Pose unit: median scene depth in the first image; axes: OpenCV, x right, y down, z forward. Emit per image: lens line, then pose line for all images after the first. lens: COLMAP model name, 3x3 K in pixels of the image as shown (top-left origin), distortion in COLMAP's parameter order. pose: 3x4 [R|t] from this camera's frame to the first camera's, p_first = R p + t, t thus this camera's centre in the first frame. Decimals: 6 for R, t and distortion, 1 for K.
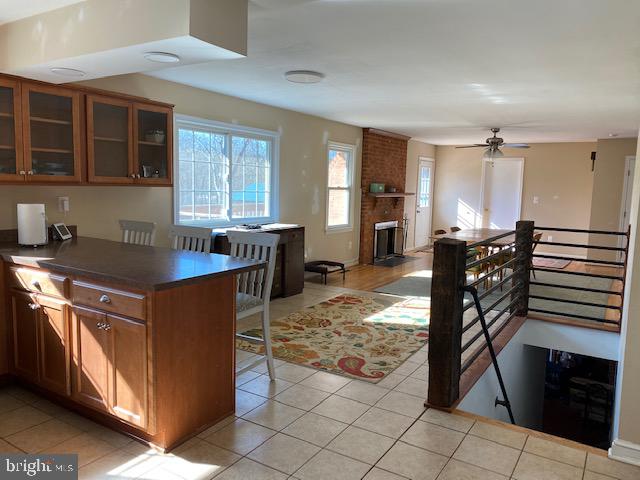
lens RADIAL K [[487.1, 0, 318.9], [0, 487.1, 237.8], [0, 0, 1]] dist [0.073958, -0.032032]
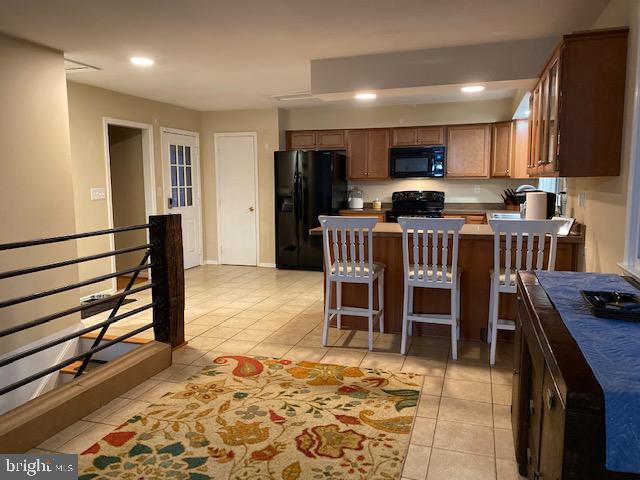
lens RADIAL K [[487.1, 0, 320.1], [0, 487.1, 240.0], [0, 0, 1]] dist [0.073958, -0.032032]
pose [[-0.969033, 0.017077, -0.246340, 0.135066], [-0.039358, 0.974171, 0.222356, -0.154034], [0.243775, 0.225166, -0.943331, 1.578853]]
